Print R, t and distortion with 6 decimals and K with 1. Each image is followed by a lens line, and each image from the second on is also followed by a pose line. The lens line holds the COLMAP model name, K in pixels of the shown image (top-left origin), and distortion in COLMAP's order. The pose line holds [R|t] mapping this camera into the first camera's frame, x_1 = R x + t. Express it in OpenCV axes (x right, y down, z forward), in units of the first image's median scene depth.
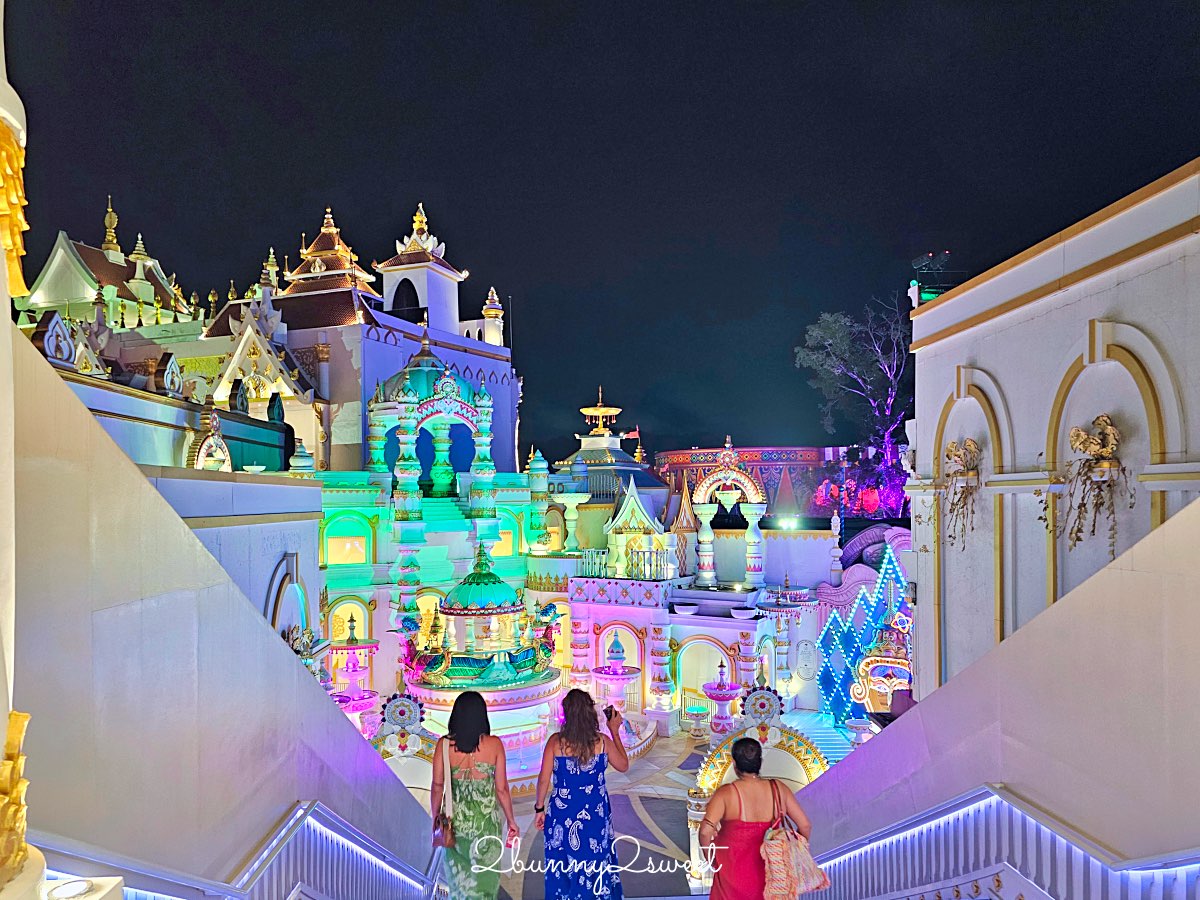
lens RADIAL K [[850.9, 0, 600.0], [0, 850.9, 450.0], [0, 0, 1]] dist [0.032369, 0.000278]
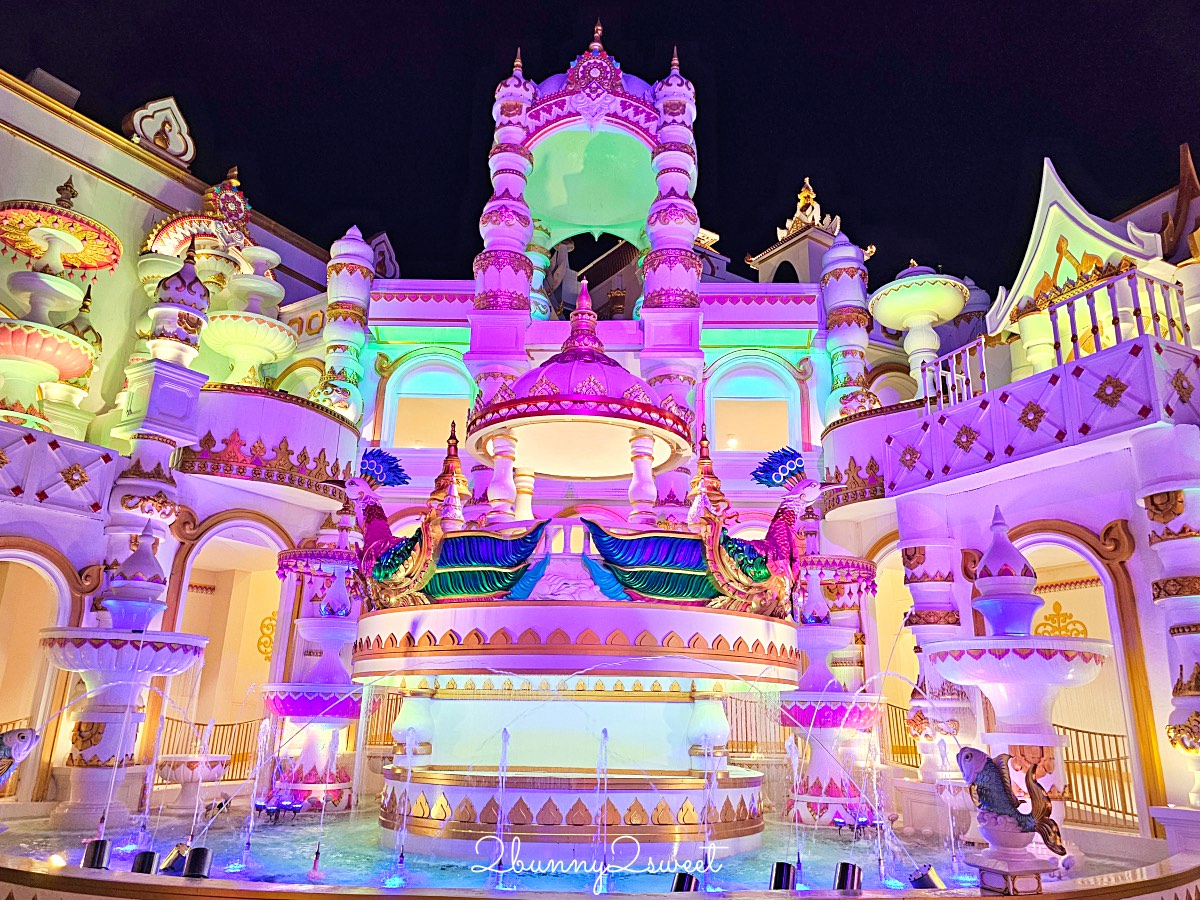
lens RADIAL K [[850.9, 0, 600.0], [0, 850.9, 450.0], [0, 0, 1]] dist [0.032369, 0.000278]
pose [[0.823302, -0.120052, -0.554763, 0.069464], [-0.007184, 0.975094, -0.221674, 0.245386], [0.567558, 0.186490, 0.801935, 0.641964]]
